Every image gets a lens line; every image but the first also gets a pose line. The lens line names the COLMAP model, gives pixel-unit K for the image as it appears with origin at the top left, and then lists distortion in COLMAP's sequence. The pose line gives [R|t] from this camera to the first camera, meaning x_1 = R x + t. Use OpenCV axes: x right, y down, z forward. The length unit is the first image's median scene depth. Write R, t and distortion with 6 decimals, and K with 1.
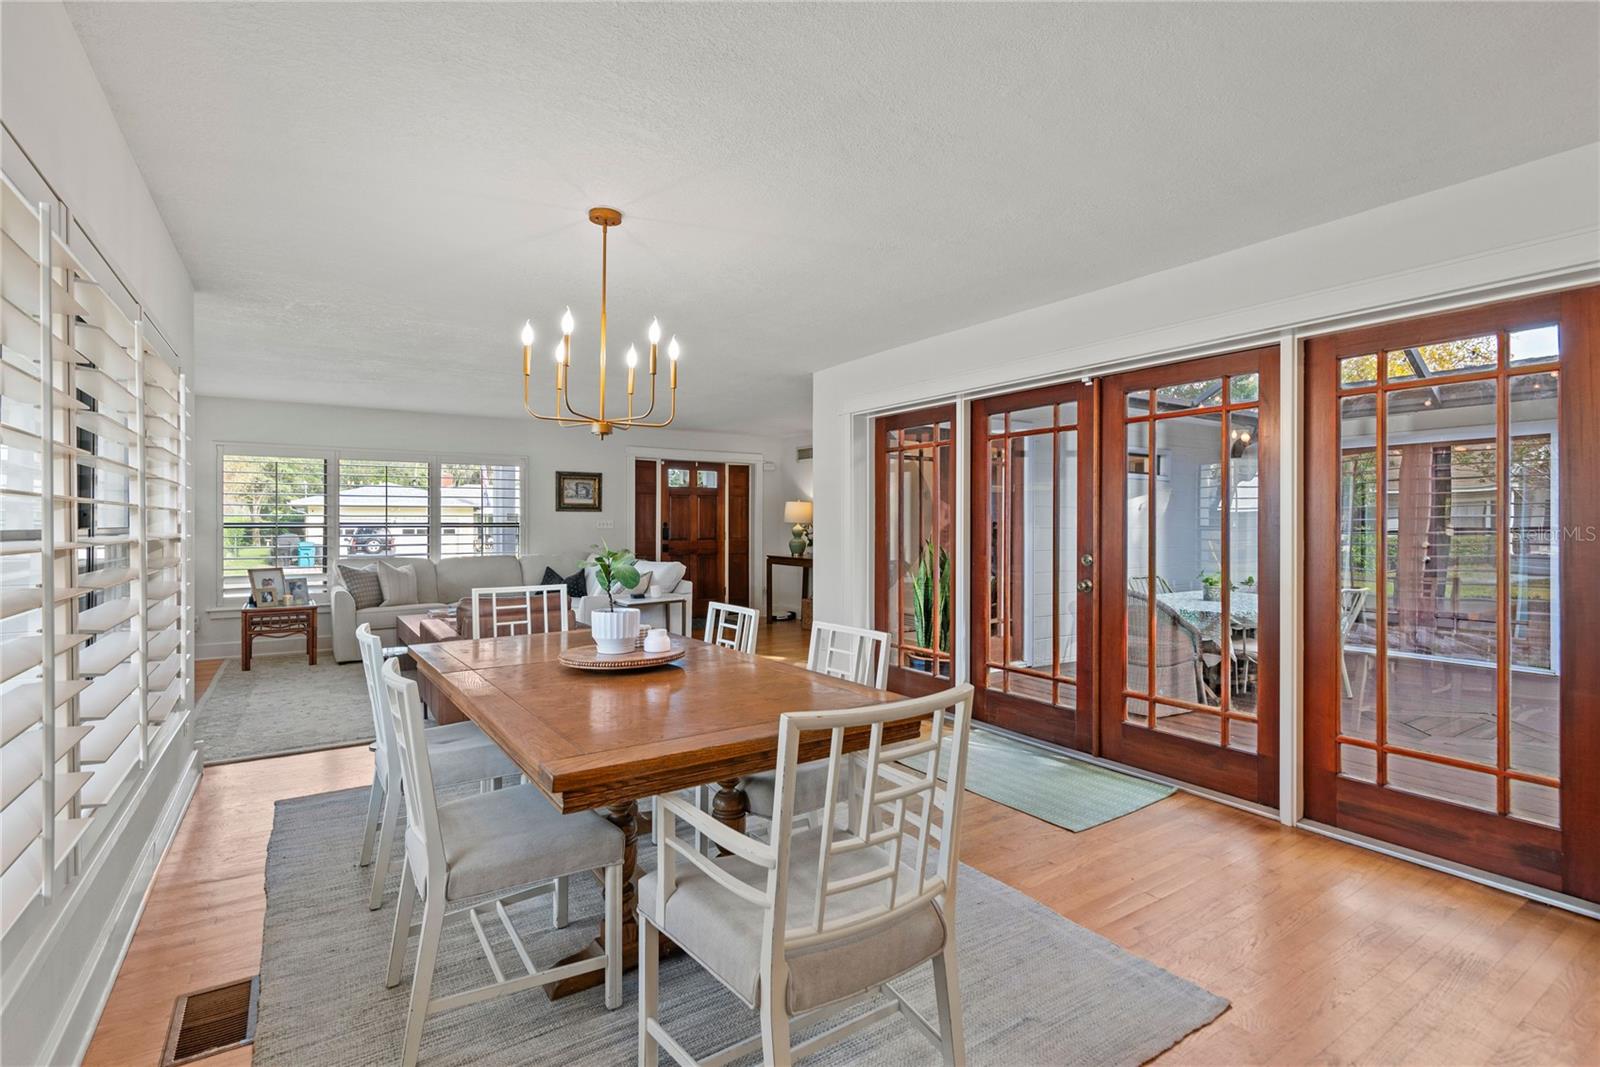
lens RADIAL K [[763.0, 0, 797.6], [0, 763.0, 521.0], [0, 0, 1]] dist [0.015701, -0.000029]
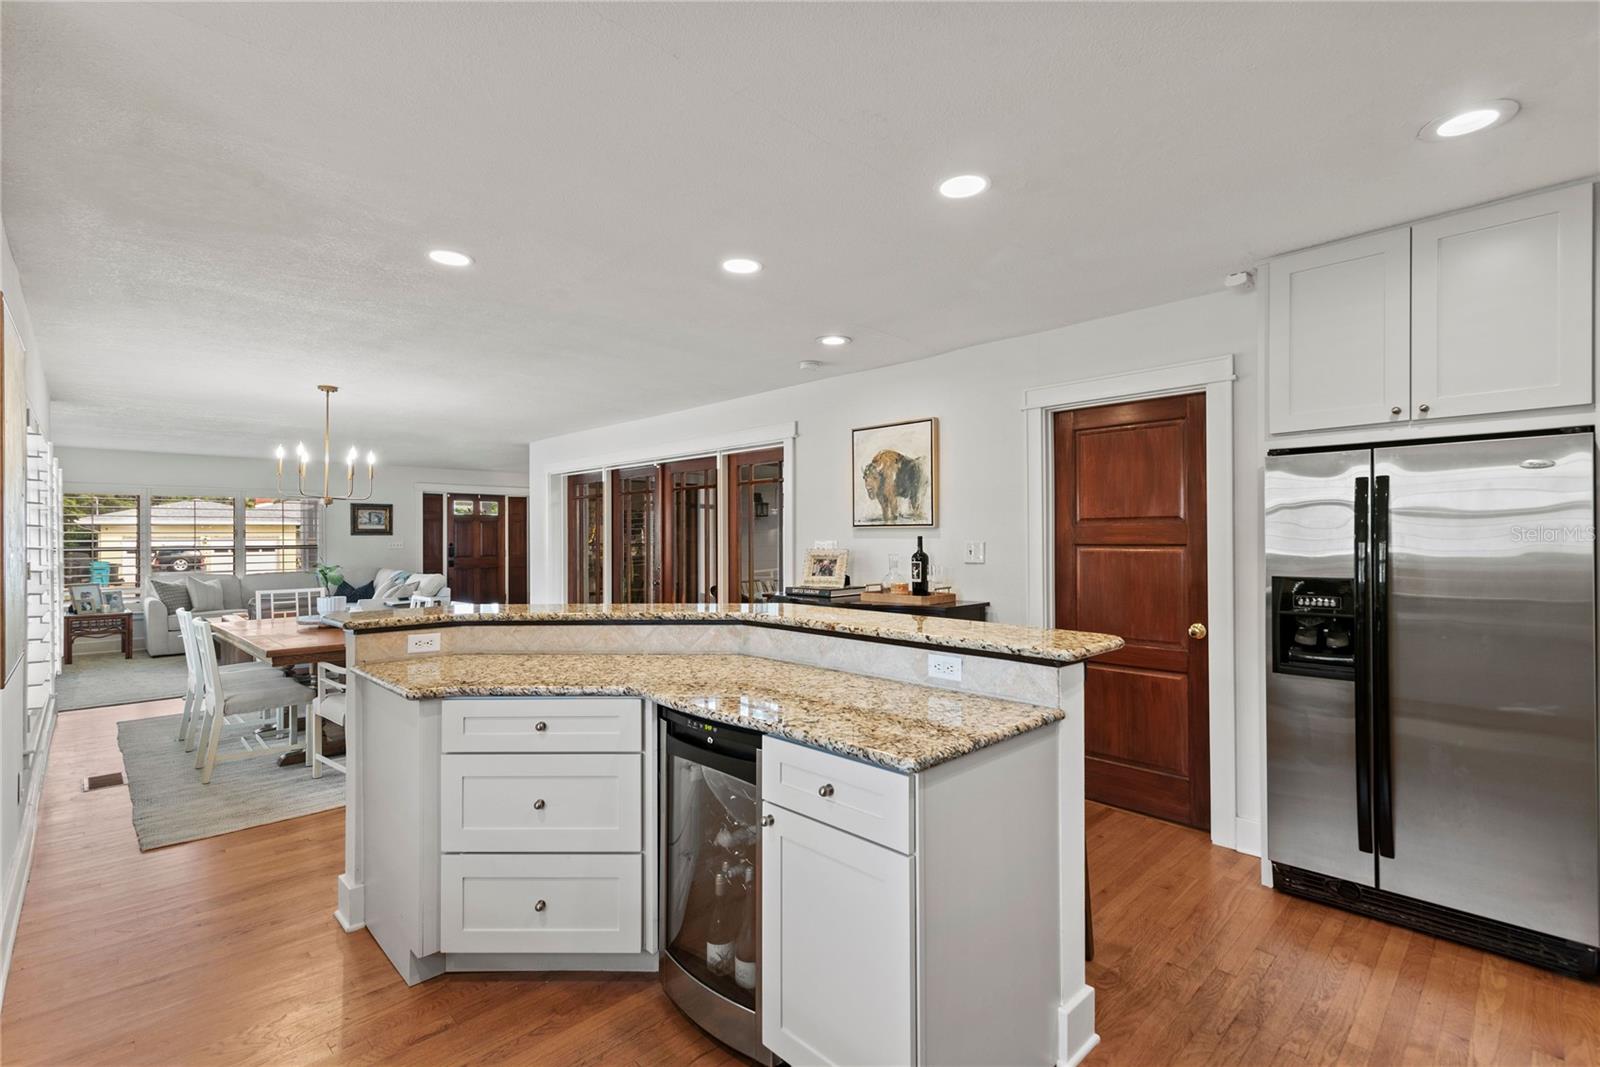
lens RADIAL K [[728.7, 0, 794.5], [0, 728.7, 536.0], [0, 0, 1]] dist [0.015325, -0.000705]
pose [[0.981761, -0.003627, 0.190086, 0.213175], [0.003493, 0.999993, 0.001040, -0.013383], [-0.190089, -0.000357, 0.981767, -0.396324]]
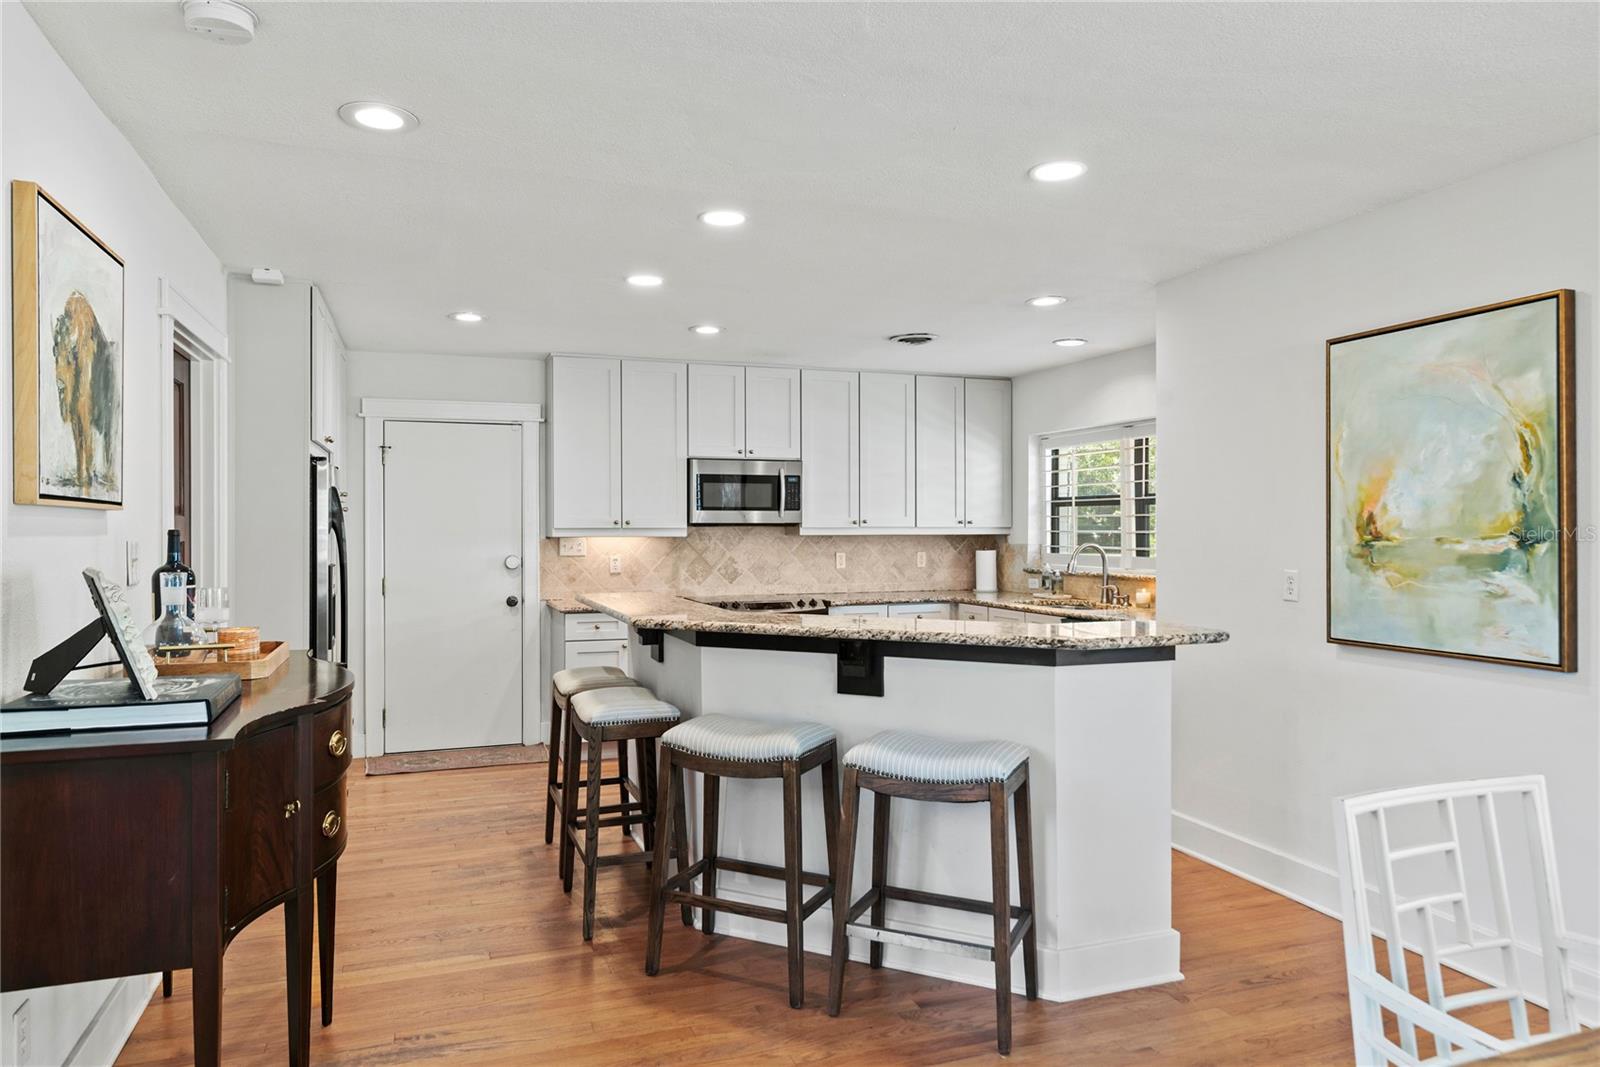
lens RADIAL K [[1010.2, 0, 785.3], [0, 1010.2, 530.2], [0, 0, 1]] dist [-0.004108, -0.004744]
pose [[-0.972772, 0.001827, 0.231759, 0.117485], [0.001634, 0.999998, -0.001026, -0.011247], [-0.231760, -0.000619, -0.972773, 0.484405]]
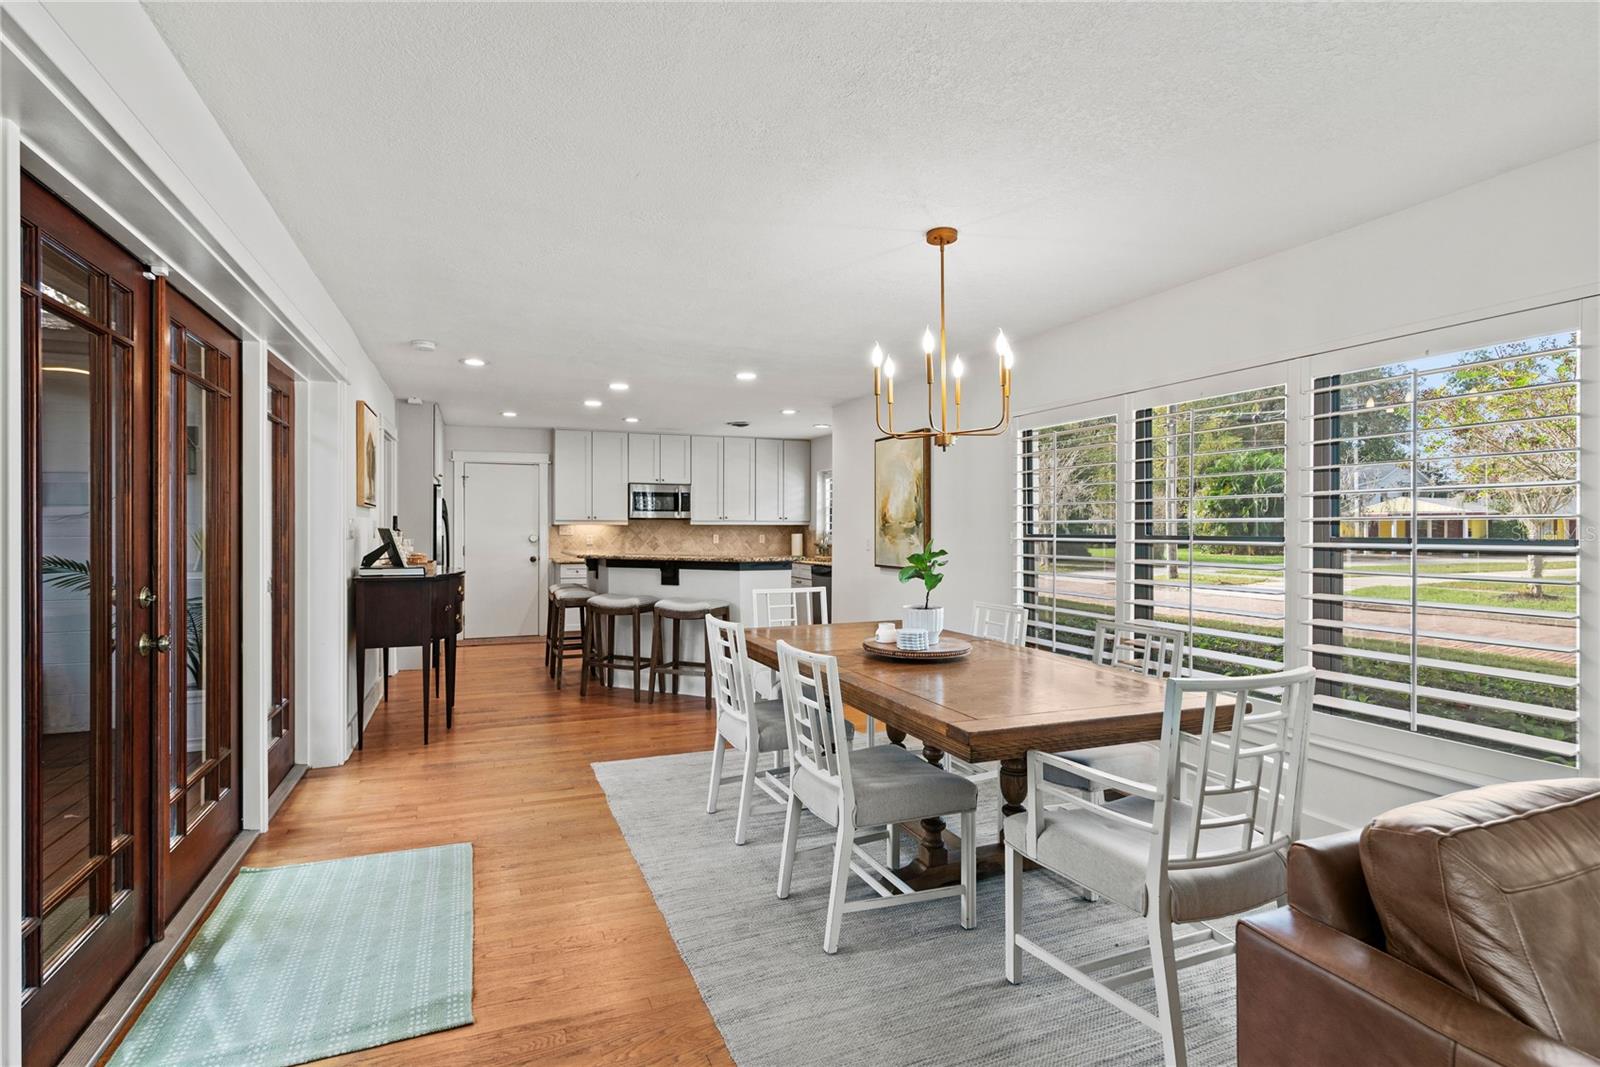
lens RADIAL K [[767.7, 0, 796.7], [0, 767.7, 530.6], [0, 0, 1]] dist [-0.000619, -0.000116]
pose [[-0.983458, -0.001657, 0.181128, -0.101325], [-0.001535, 0.999998, 0.000814, 0.001395], [-0.181129, 0.000523, -0.983459, 0.845009]]
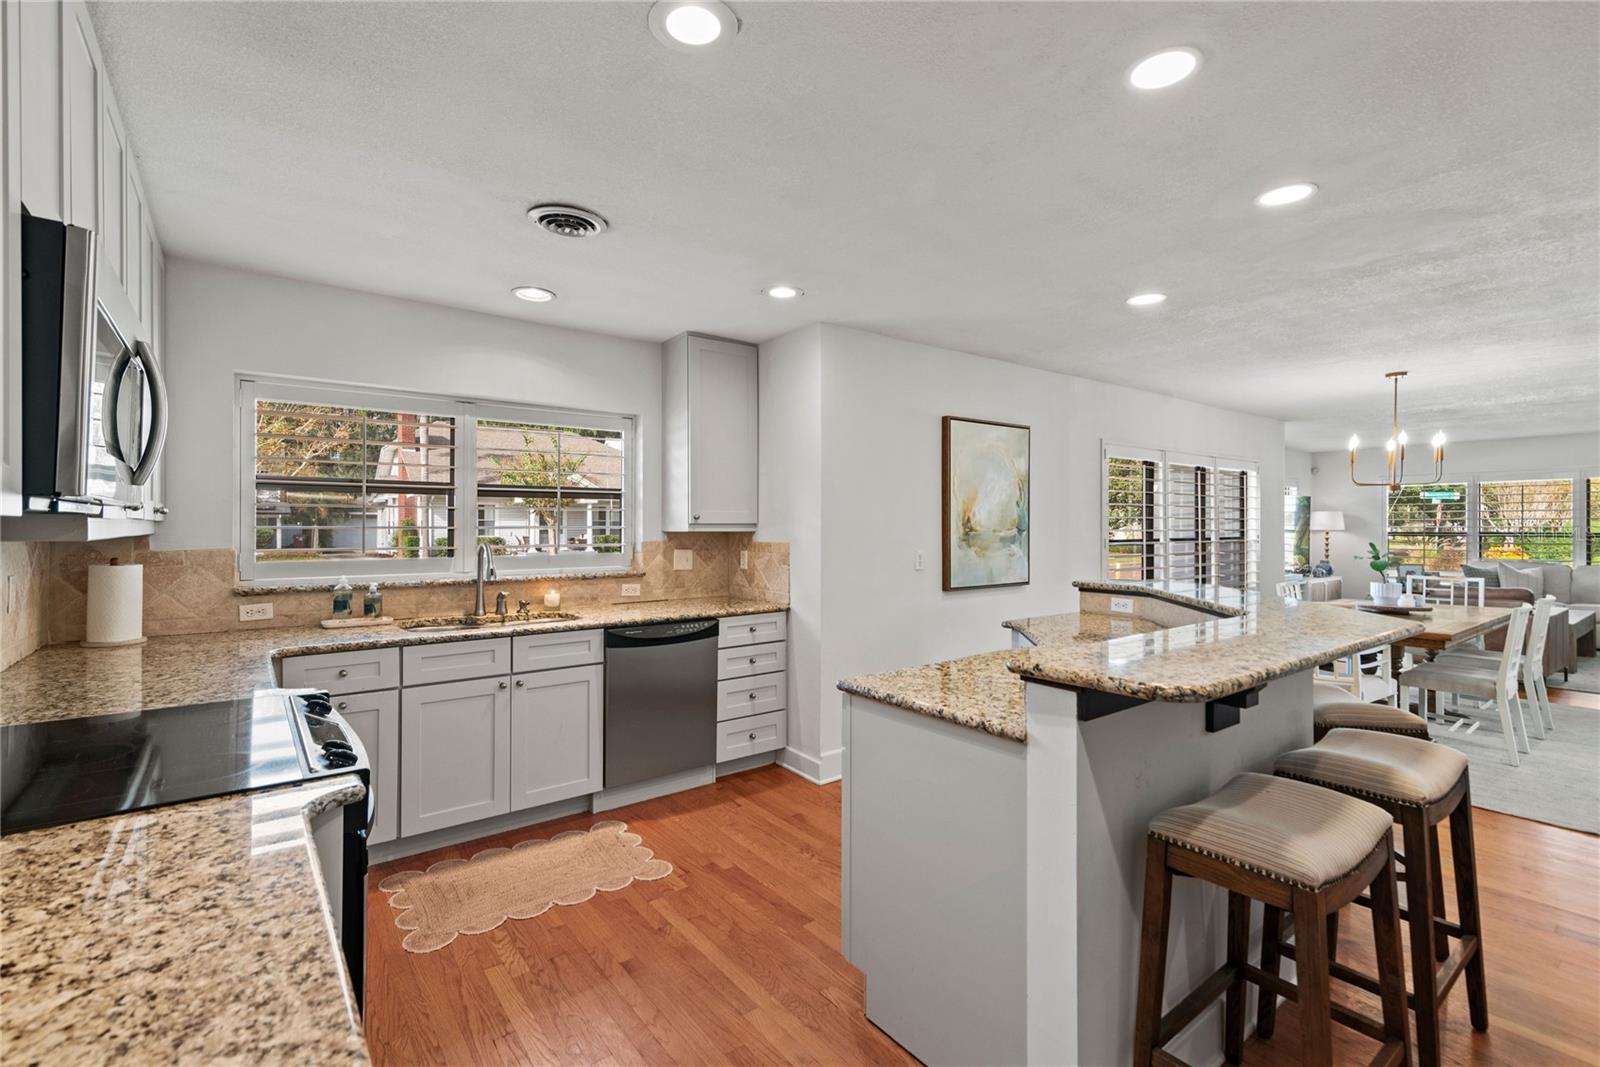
lens RADIAL K [[728.7, 0, 797.1], [0, 728.7, 538.3], [0, 0, 1]] dist [0.015325, -0.000705]
pose [[0.070915, 0.021645, -0.997248, 0.583799], [0.000245, 0.999764, 0.021717, -0.014375], [0.997482, -0.001784, 0.070893, -0.236631]]
